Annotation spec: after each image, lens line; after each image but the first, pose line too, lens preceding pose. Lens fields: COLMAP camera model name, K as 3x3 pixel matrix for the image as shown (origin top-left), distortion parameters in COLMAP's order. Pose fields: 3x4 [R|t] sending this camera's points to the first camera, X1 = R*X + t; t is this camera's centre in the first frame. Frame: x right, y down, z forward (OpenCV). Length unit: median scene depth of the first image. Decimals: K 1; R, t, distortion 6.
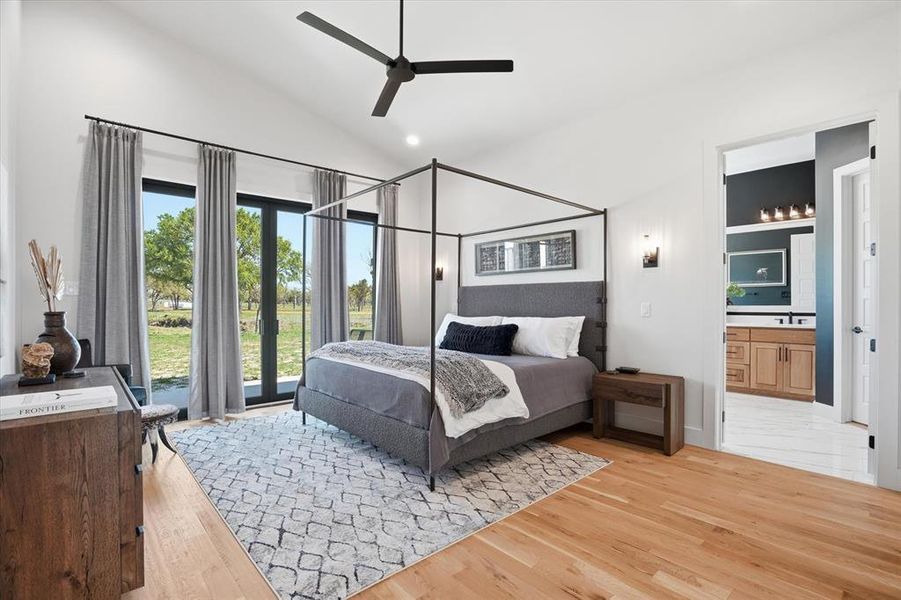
lens RADIAL K [[422.7, 0, 453.4], [0, 422.7, 301.9], [0, 0, 1]] dist [-0.004120, 0.000013]
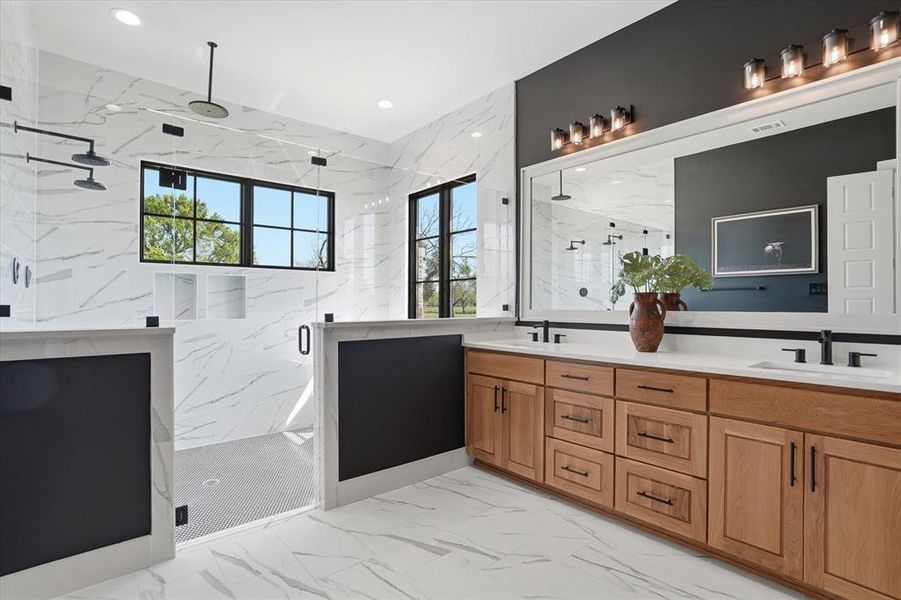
lens RADIAL K [[422.7, 0, 453.4], [0, 422.7, 301.9], [0, 0, 1]] dist [-0.004120, 0.000013]
pose [[0.998713, -0.000831, -0.050715, 0.497607], [0.000684, 0.999996, -0.002915, -0.000011], [0.050718, 0.002877, 0.998709, 0.621767]]
